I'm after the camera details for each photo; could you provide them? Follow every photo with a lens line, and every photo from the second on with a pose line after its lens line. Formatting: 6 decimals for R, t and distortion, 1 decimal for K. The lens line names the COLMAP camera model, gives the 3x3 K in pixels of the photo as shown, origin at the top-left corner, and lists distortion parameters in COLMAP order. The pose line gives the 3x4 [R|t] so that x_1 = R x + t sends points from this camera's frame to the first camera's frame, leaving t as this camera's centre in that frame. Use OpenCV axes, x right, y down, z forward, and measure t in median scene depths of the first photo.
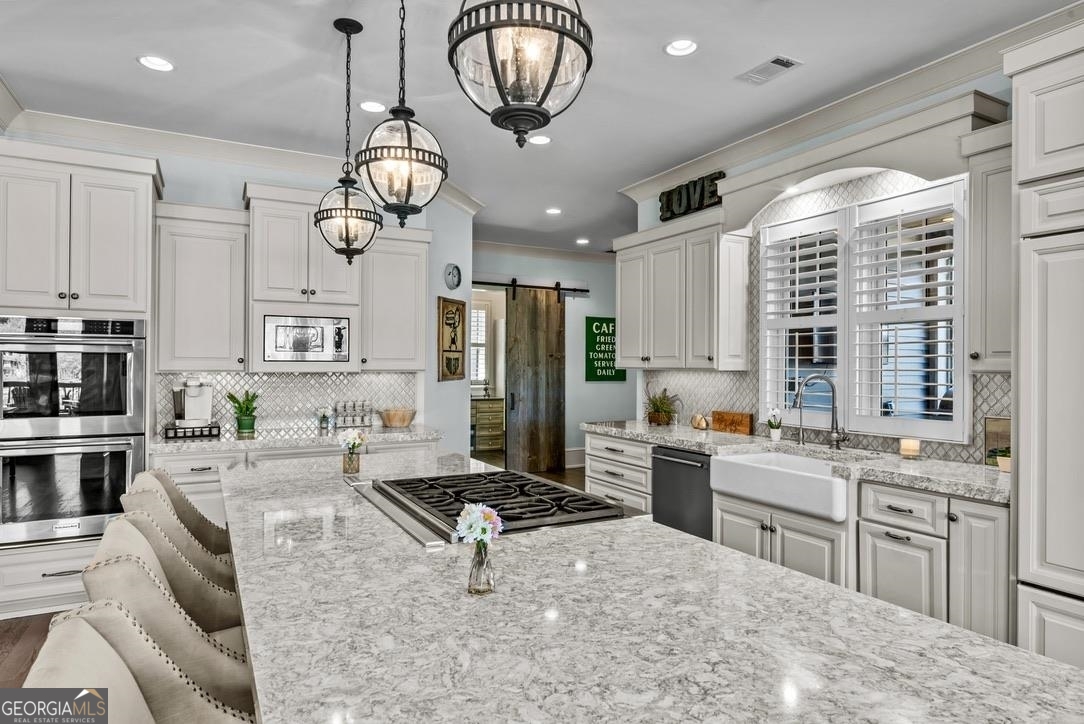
lens RADIAL K [[618.2, 0, 545.4], [0, 618.2, 364.9], [0, 0, 1]] dist [-0.001060, -0.002400]
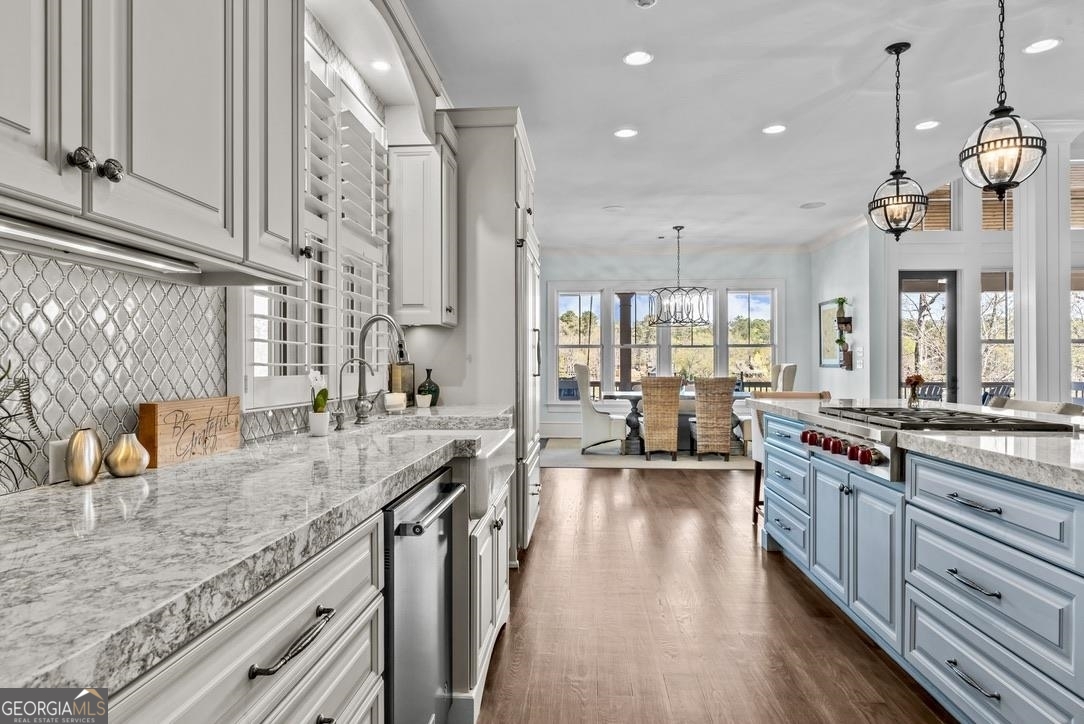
lens RADIAL K [[618.2, 0, 545.4], [0, 618.2, 364.9], [0, 0, 1]] dist [-0.001060, -0.002400]
pose [[-0.846990, -0.004347, 0.531591, -0.047399], [-0.002471, 0.999988, 0.004242, 0.058505], [-0.531603, 0.002280, -0.846991, 1.278201]]
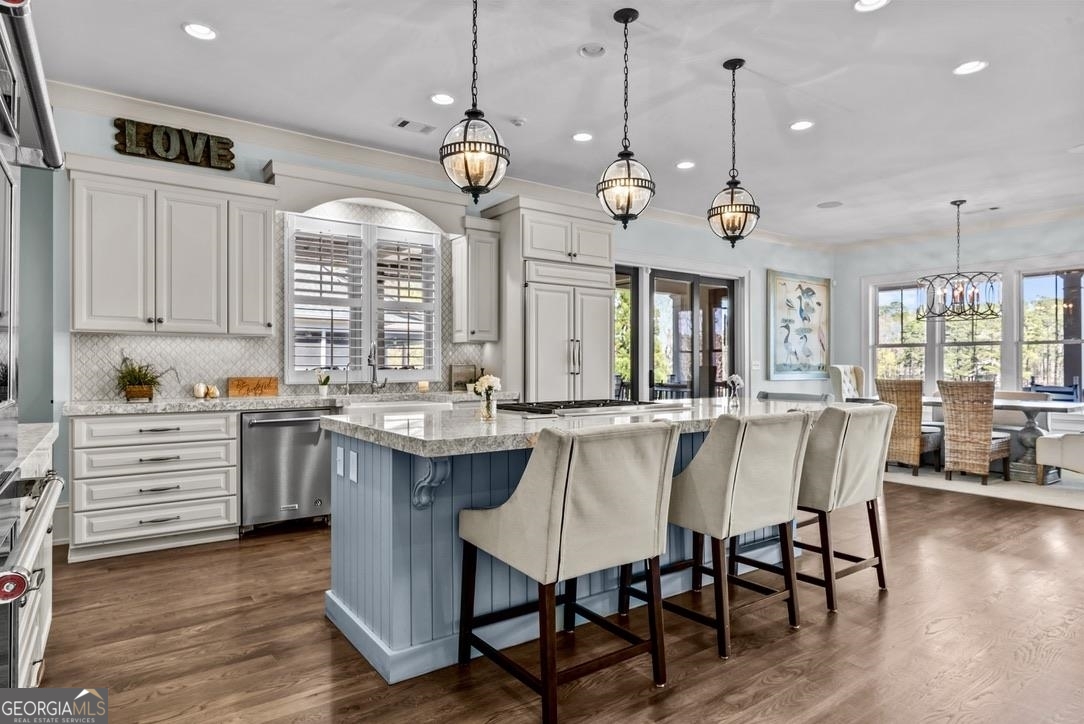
lens RADIAL K [[618.2, 0, 545.4], [0, 618.2, 364.9], [0, 0, 1]] dist [-0.001060, -0.002400]
pose [[-0.130060, -0.002899, 0.991502, -0.859910], [0.000890, 0.999995, 0.003040, 0.056408], [-0.991506, 0.001277, -0.130057, 0.682359]]
